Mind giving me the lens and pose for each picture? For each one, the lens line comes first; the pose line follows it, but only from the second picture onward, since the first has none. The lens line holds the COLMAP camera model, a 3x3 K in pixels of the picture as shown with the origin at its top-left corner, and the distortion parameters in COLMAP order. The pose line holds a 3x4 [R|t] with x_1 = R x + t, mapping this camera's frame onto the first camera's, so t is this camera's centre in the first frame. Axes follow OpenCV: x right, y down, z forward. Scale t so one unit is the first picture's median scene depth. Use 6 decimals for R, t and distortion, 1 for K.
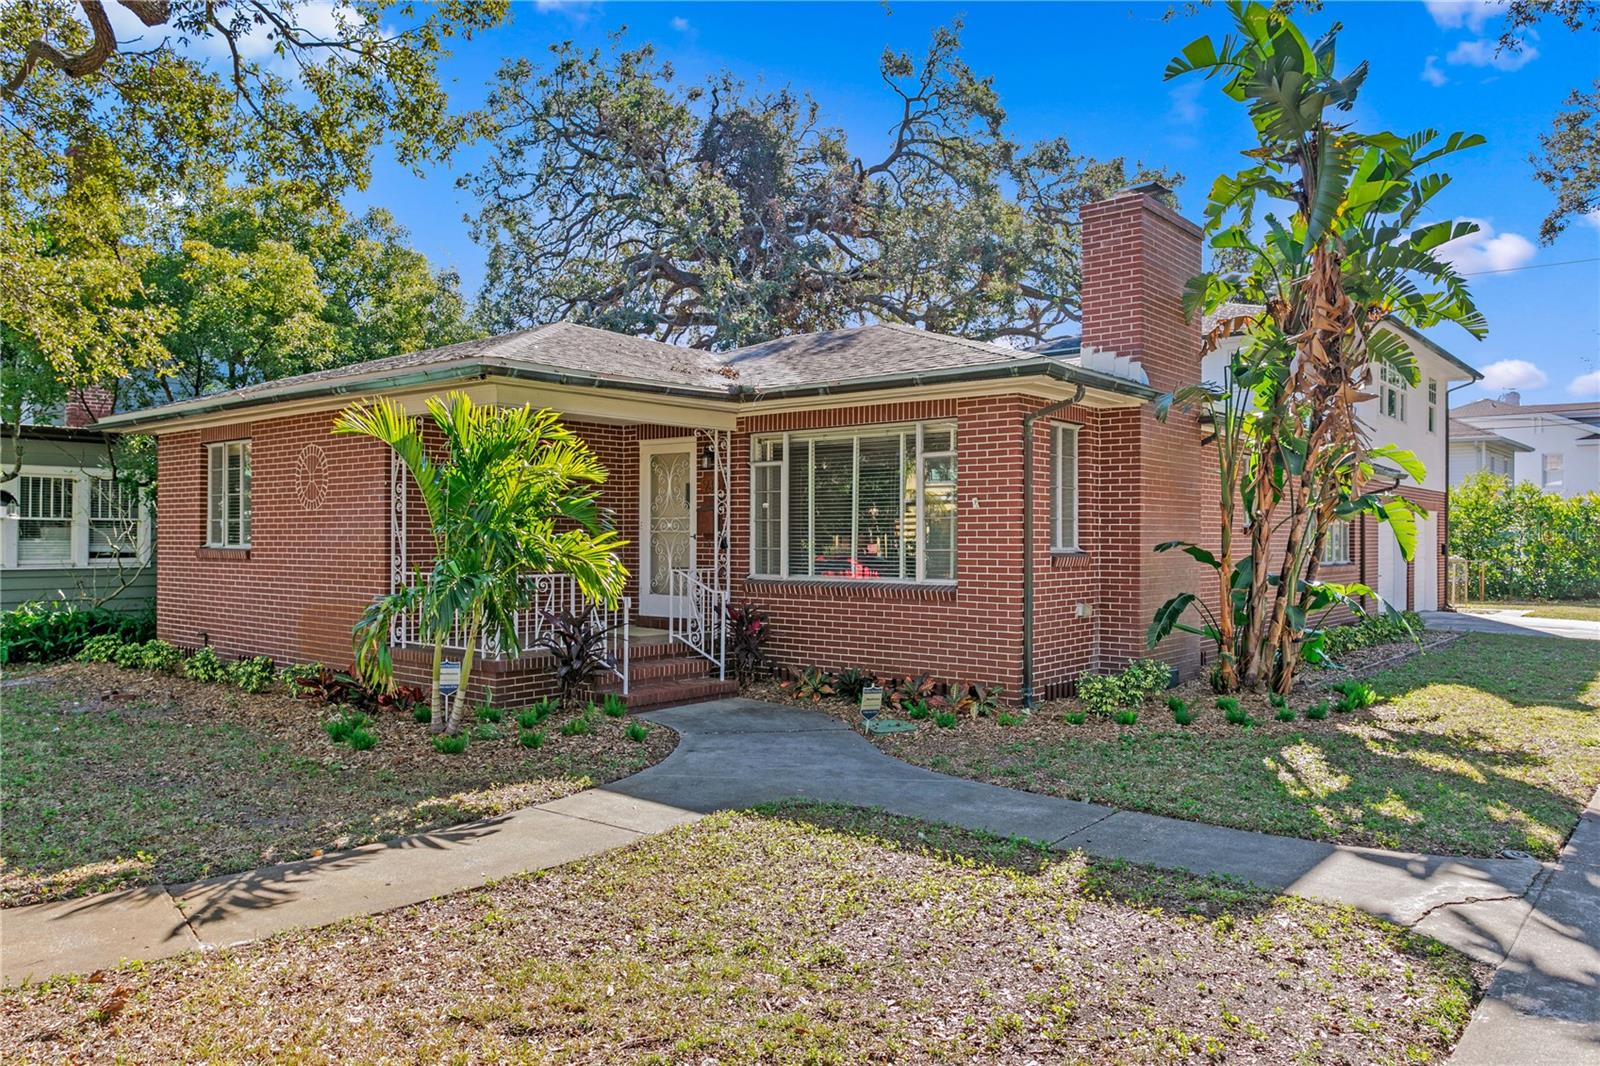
lens RADIAL K [[1137.5, 0, 773.5], [0, 1137.5, 535.8], [0, 0, 1]] dist [-0.019349, -0.000163]
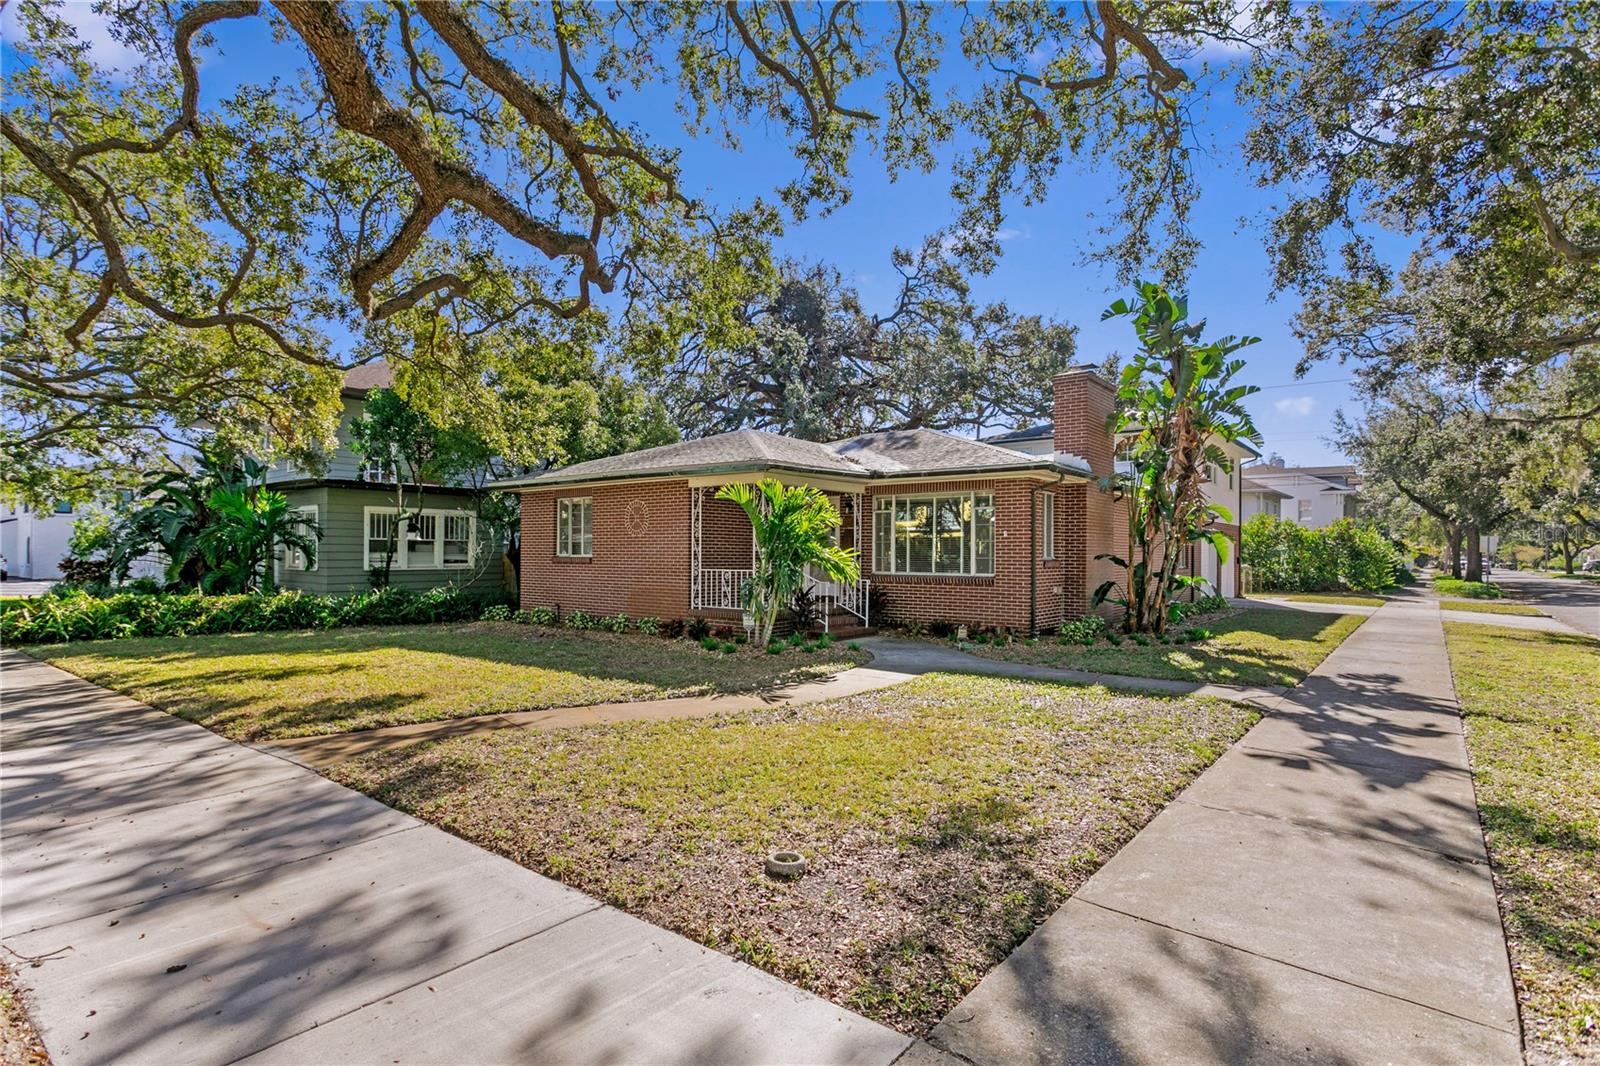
lens RADIAL K [[803.2, 0, 789.6], [0, 803.2, 546.0], [0, 0, 1]] dist [-0.038574, 0.019302]
pose [[0.999652, 0.003034, 0.026189, -0.205124], [-0.002837, 0.999968, -0.007543, 0.003103], [-0.026211, 0.007466, 0.999629, -0.318500]]
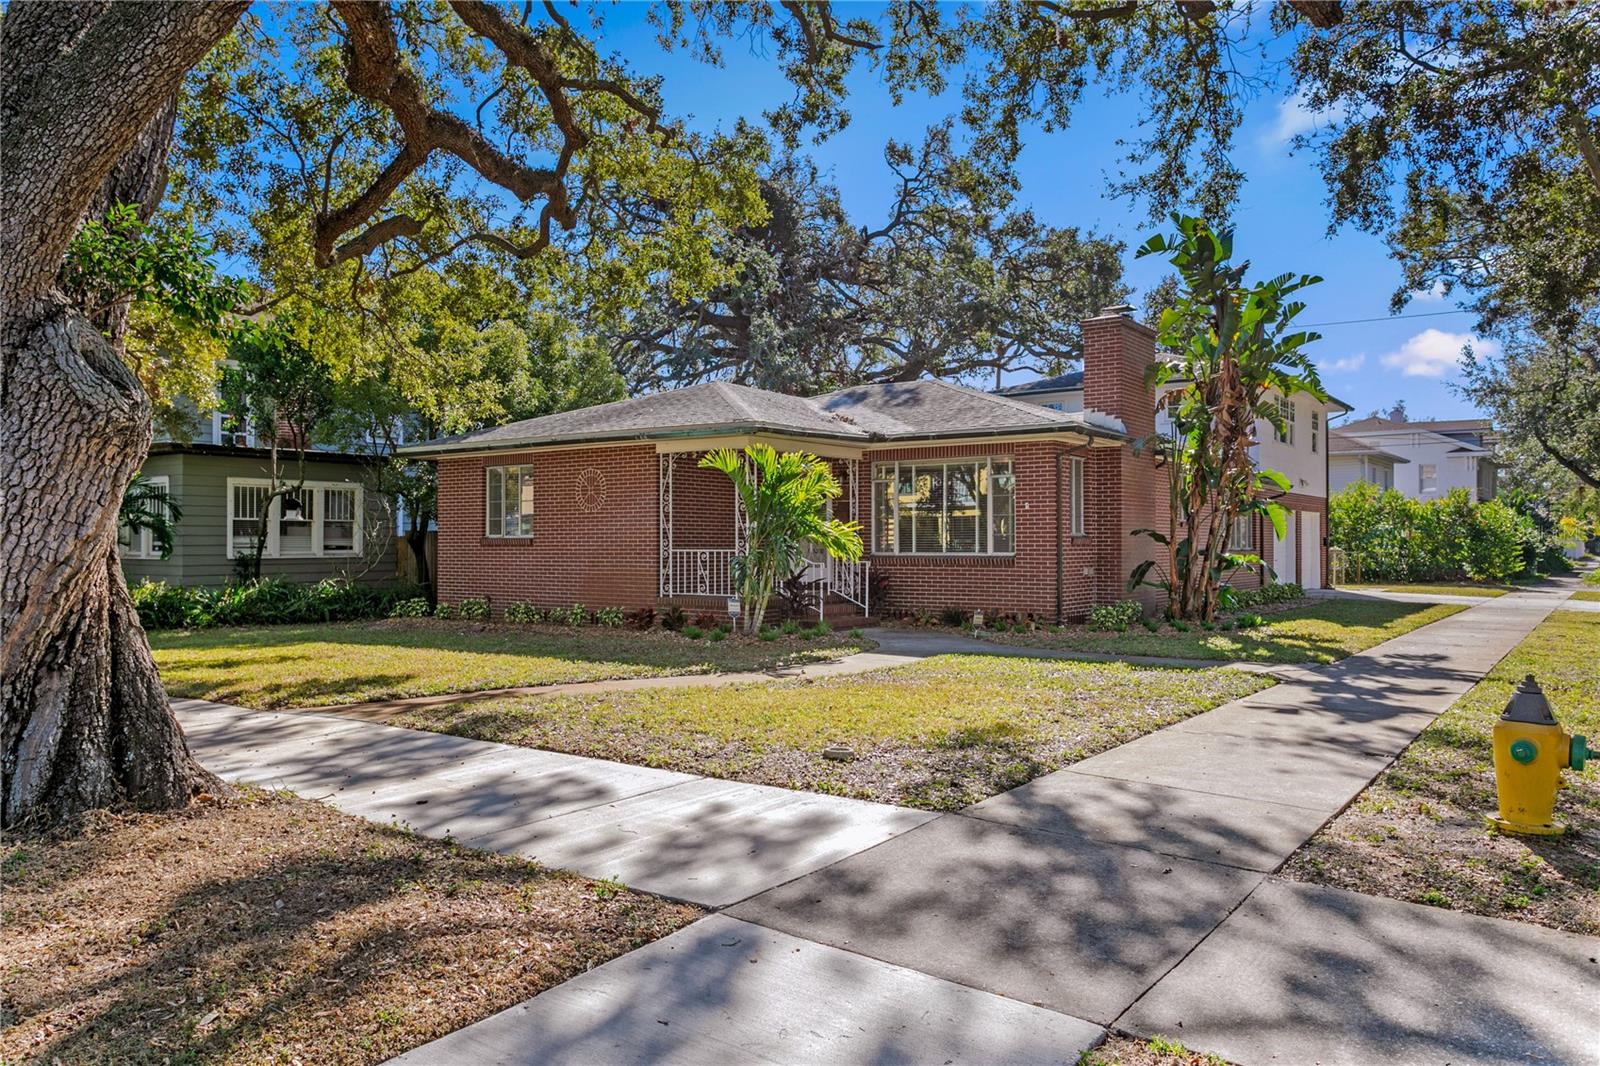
lens RADIAL K [[1137.5, 0, 790.5], [0, 1137.5, 526.3], [0, 0, 1]] dist [-0.019349, -0.000163]
pose [[0.997285, -0.003317, 0.073559, -0.265529], [0.004317, 0.999900, -0.013442, 0.020417], [-0.073507, 0.013723, 0.997200, -0.579088]]
